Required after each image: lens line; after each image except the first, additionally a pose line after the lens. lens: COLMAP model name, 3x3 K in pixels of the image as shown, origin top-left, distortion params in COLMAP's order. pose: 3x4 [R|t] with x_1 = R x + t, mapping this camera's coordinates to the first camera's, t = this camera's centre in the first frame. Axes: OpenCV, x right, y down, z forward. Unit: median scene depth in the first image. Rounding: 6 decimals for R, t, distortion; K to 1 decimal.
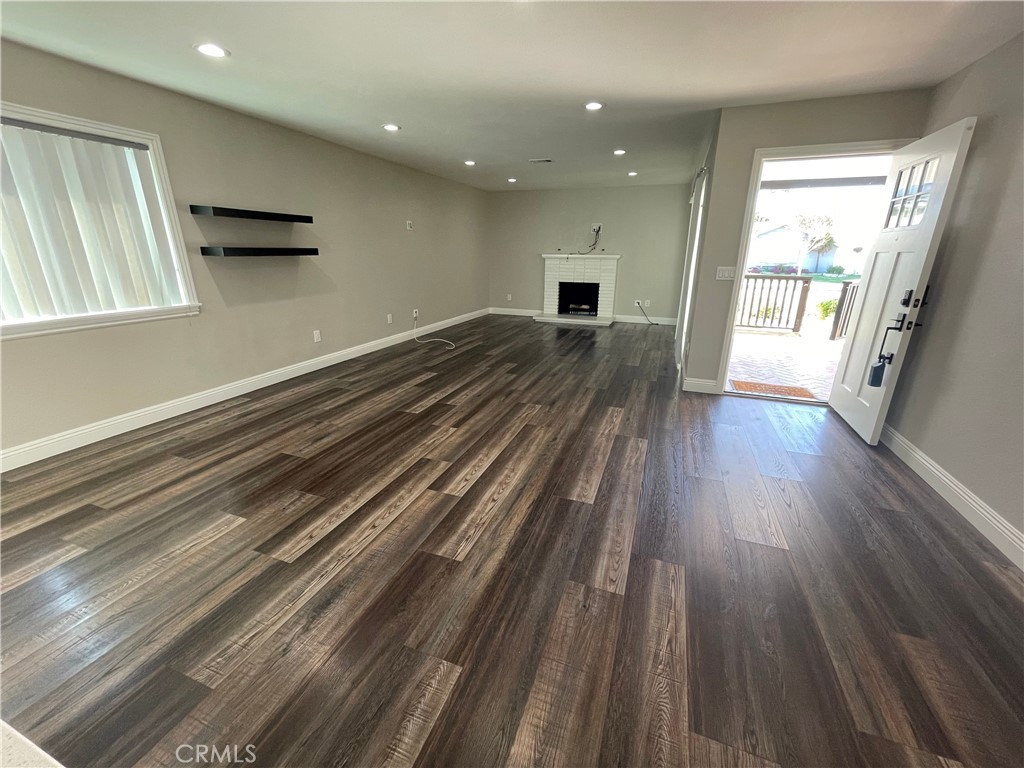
lens RADIAL K [[415.8, 0, 514.6], [0, 415.8, 385.1], [0, 0, 1]] dist [-0.001274, 0.000992]
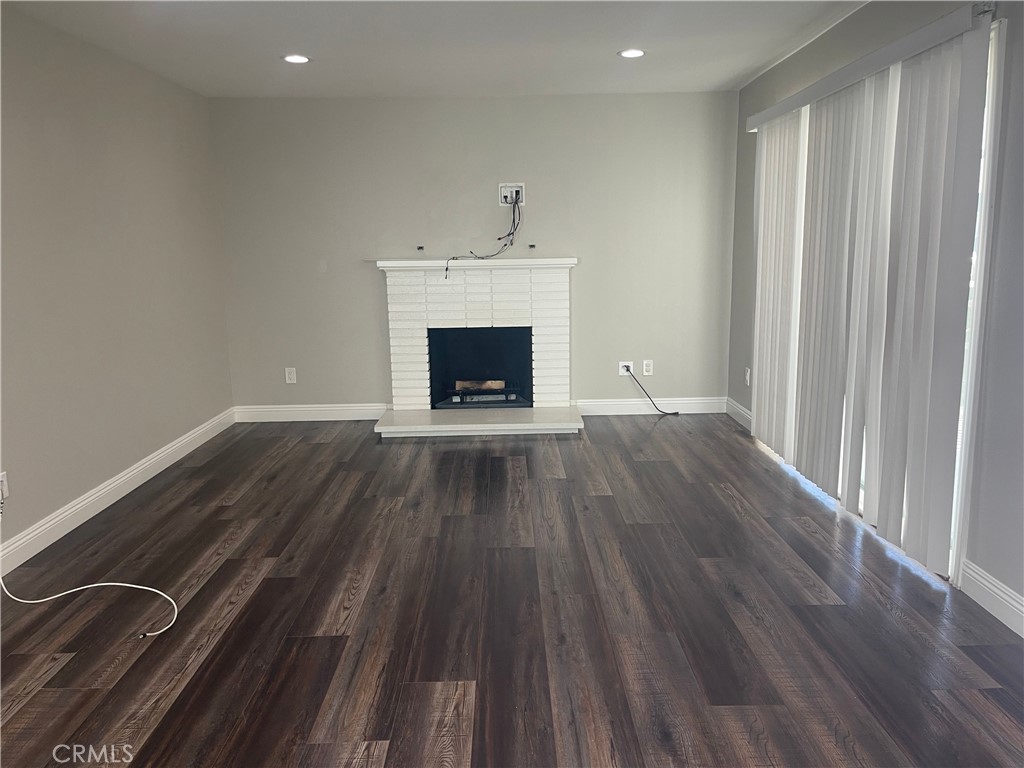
lens RADIAL K [[776.6, 0, 513.9], [0, 776.6, 383.1], [0, 0, 1]] dist [0.055824, -0.001255]
pose [[0.932718, -0.088130, 0.349672, -0.079426], [0.134781, 0.984597, -0.111364, -0.112169], [-0.334471, 0.151000, 0.930230, 0.322794]]
